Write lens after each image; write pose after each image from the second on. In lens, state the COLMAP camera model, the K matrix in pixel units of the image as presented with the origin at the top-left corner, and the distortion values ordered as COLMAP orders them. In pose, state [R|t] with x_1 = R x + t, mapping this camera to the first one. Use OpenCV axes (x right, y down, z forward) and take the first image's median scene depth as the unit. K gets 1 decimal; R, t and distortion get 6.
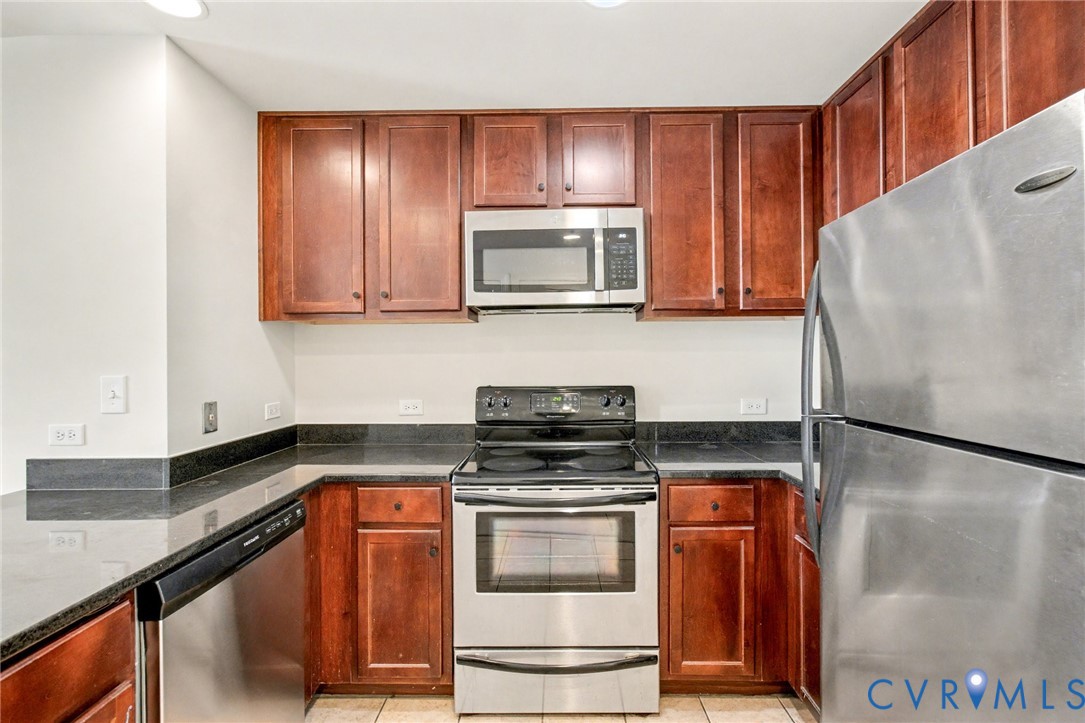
lens RADIAL K [[499.6, 0, 547.8], [0, 499.6, 355.9], [0, 0, 1]] dist [-0.010049, 0.004344]
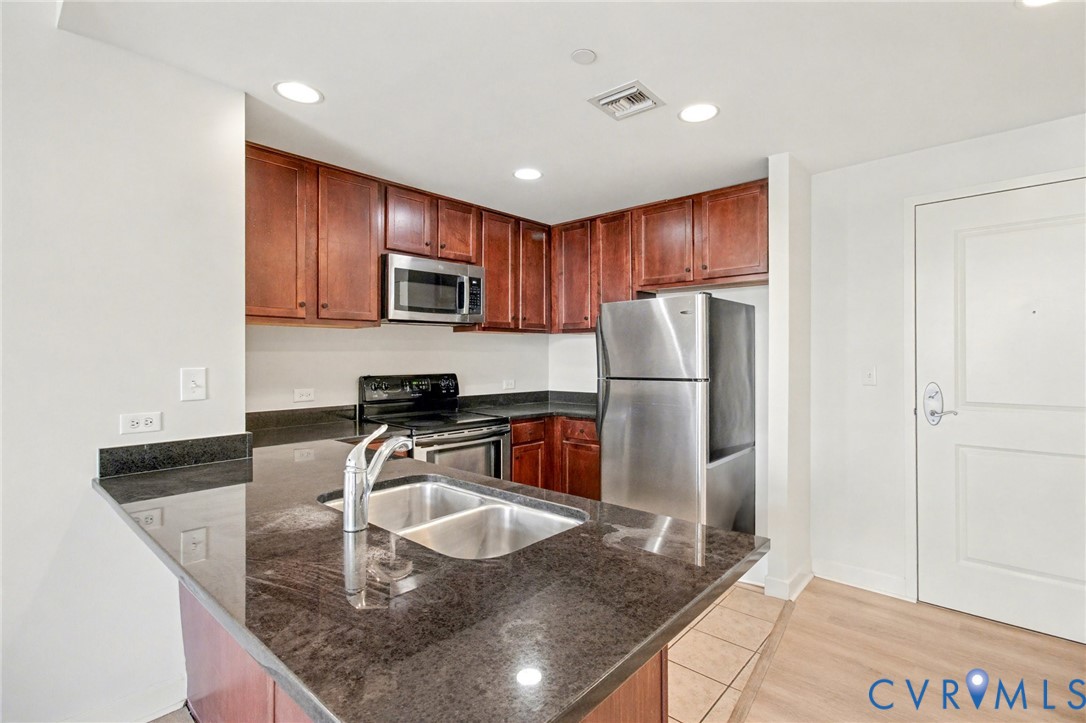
lens RADIAL K [[505.4, 0, 551.7], [0, 505.4, 352.0], [0, 0, 1]] dist [-0.006465, 0.002806]
pose [[0.670459, 0.009722, 0.741883, -0.928258], [-0.004550, 0.999949, -0.008993, 0.006949], [-0.741933, 0.002654, 0.670469, -0.323760]]
